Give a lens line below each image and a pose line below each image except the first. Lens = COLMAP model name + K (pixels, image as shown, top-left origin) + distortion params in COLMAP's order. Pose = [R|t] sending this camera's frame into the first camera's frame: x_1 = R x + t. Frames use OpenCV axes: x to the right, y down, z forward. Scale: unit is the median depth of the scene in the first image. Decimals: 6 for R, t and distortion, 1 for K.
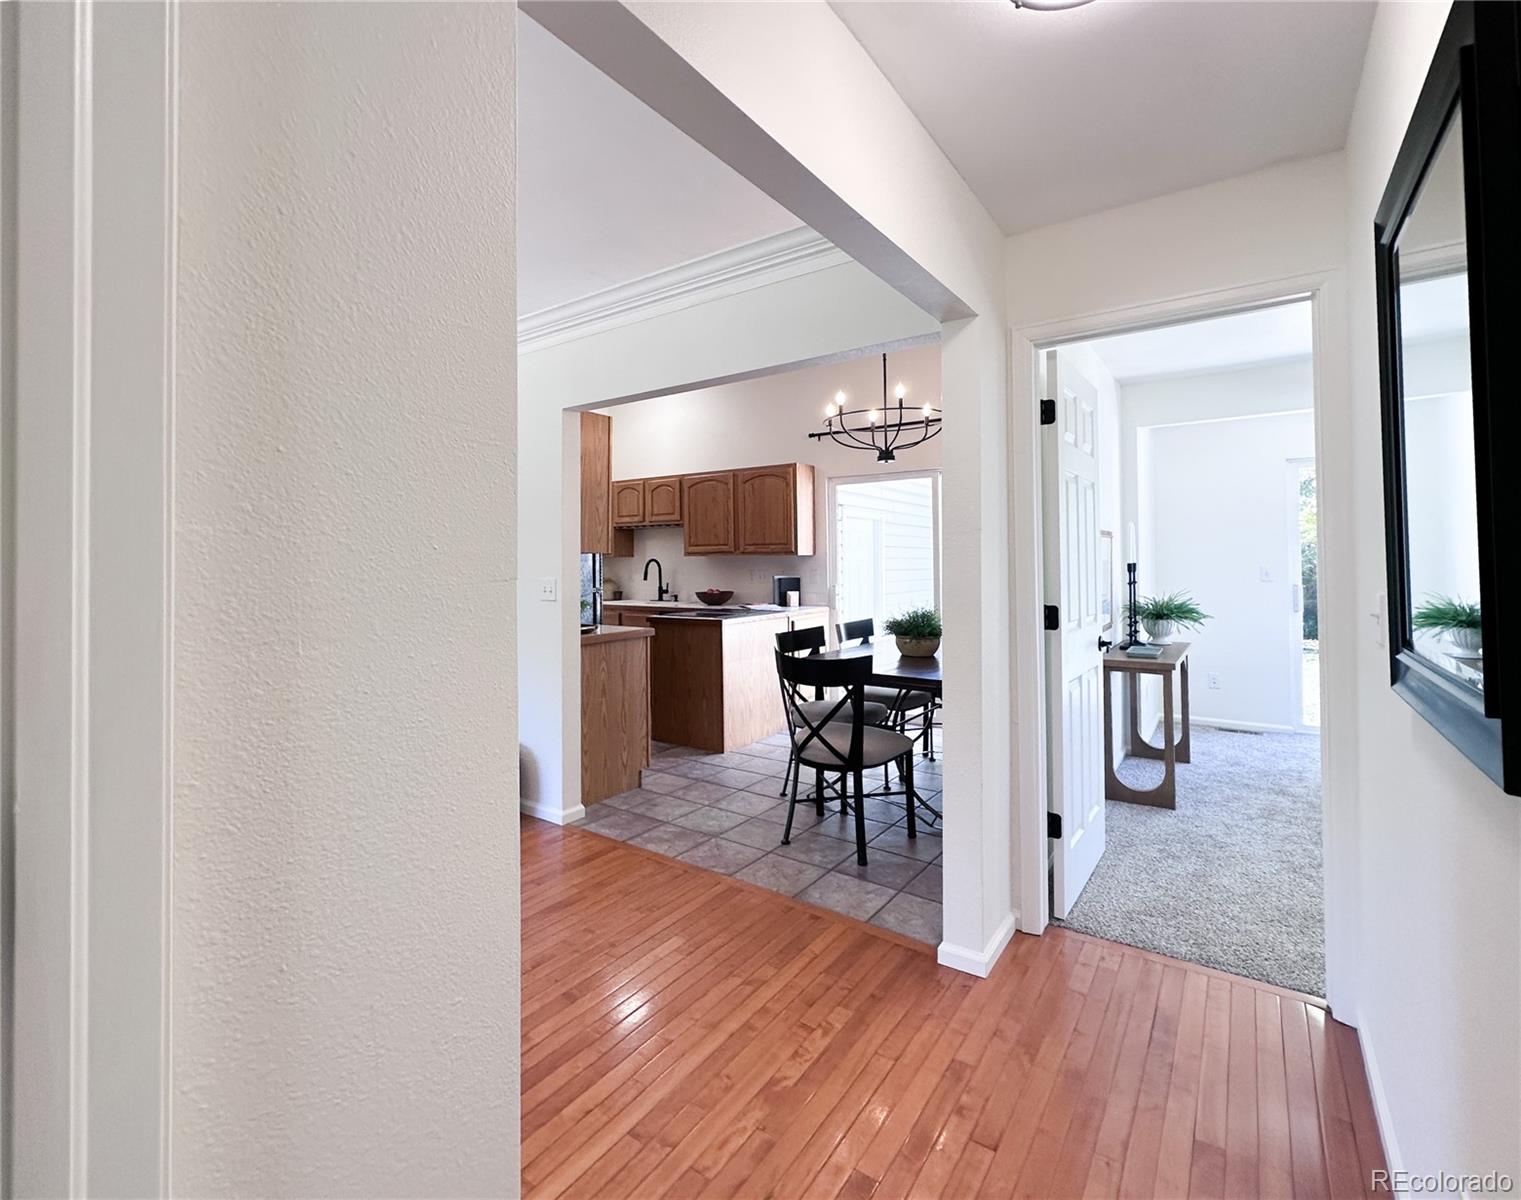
lens RADIAL K [[694.1, 0, 736.7], [0, 694.1, 553.7], [0, 0, 1]] dist [0.000612, 0.000072]
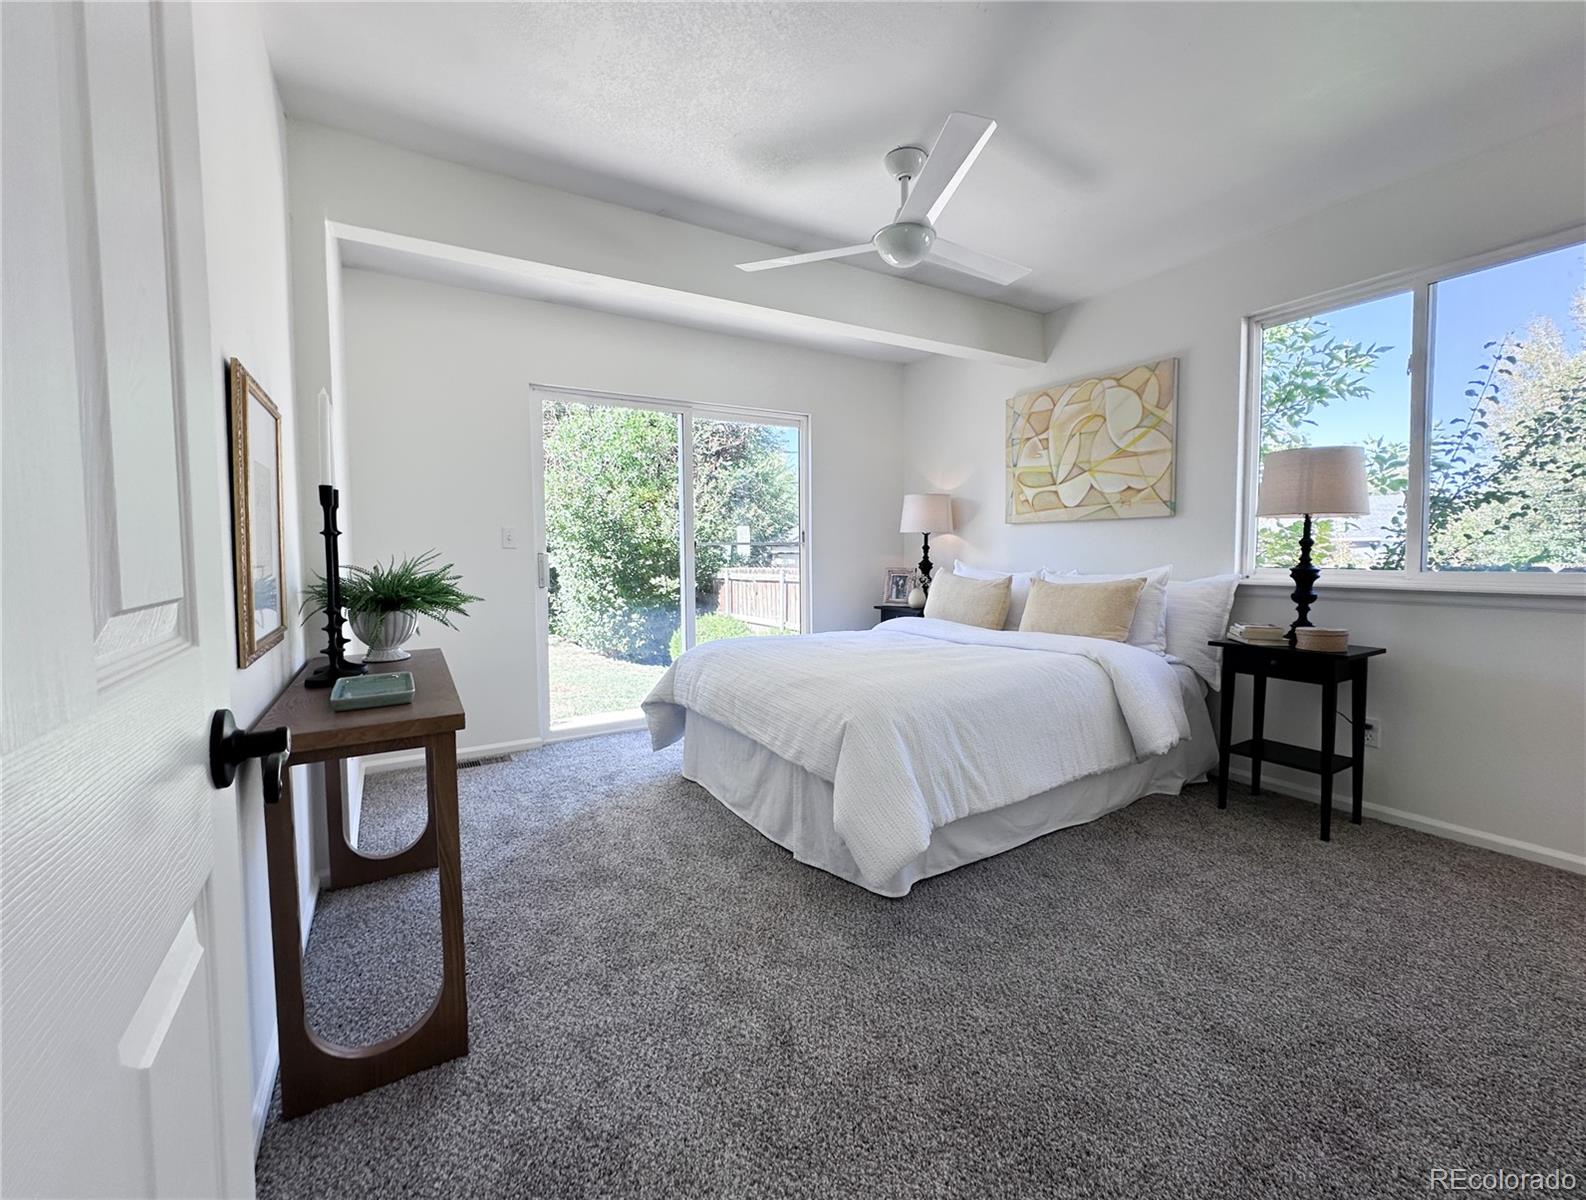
lens RADIAL K [[654.6, 0, 788.4], [0, 654.6, 586.8], [0, 0, 1]] dist [0.001603, -0.000003]
pose [[0.384241, -0.048555, 0.921955, 0.292827], [-0.007552, 0.998417, 0.055729, 0.049804], [-0.923202, -0.028376, 0.383266, 0.563817]]
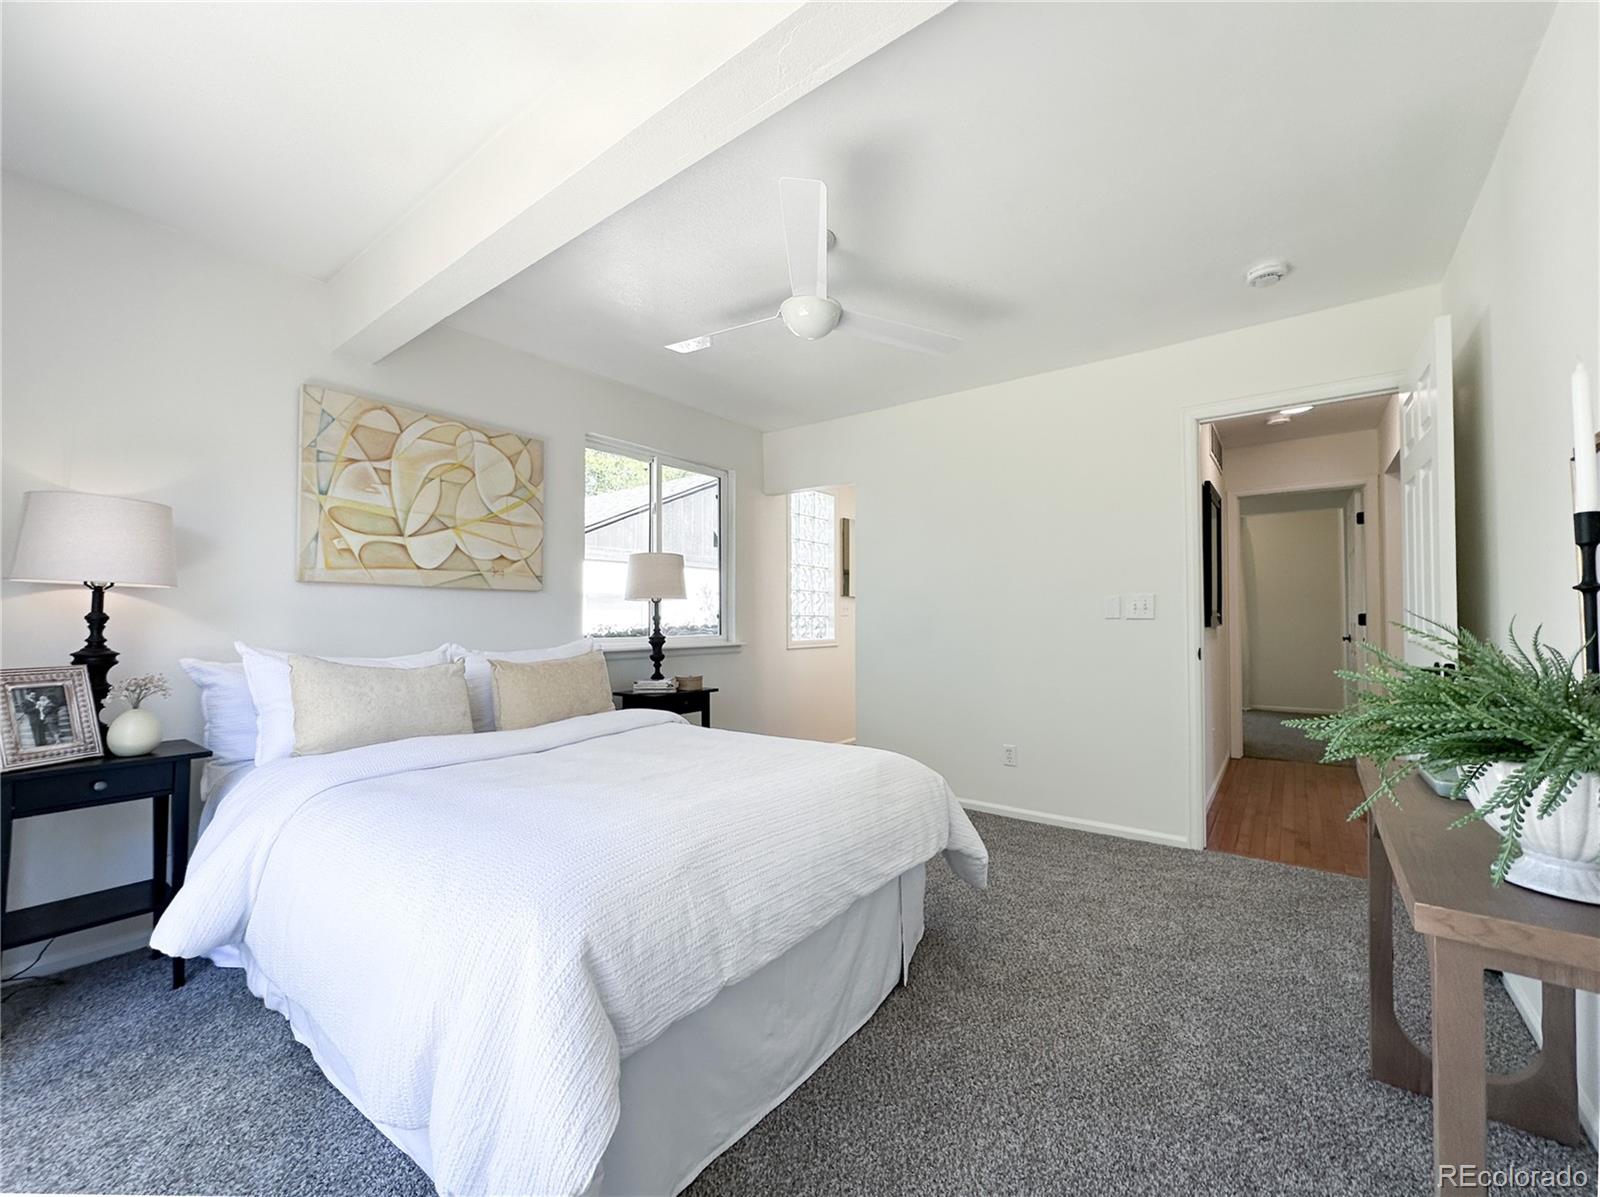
lens RADIAL K [[666.3, 0, 793.9], [0, 666.3, 607.3], [0, 0, 1]] dist [0.000532, 0.000077]
pose [[-0.999904, 0.011813, 0.007269, 0.531089], [0.011532, 0.999226, -0.037607, 0.054100], [-0.007708, -0.037520, -0.999266, 0.848627]]
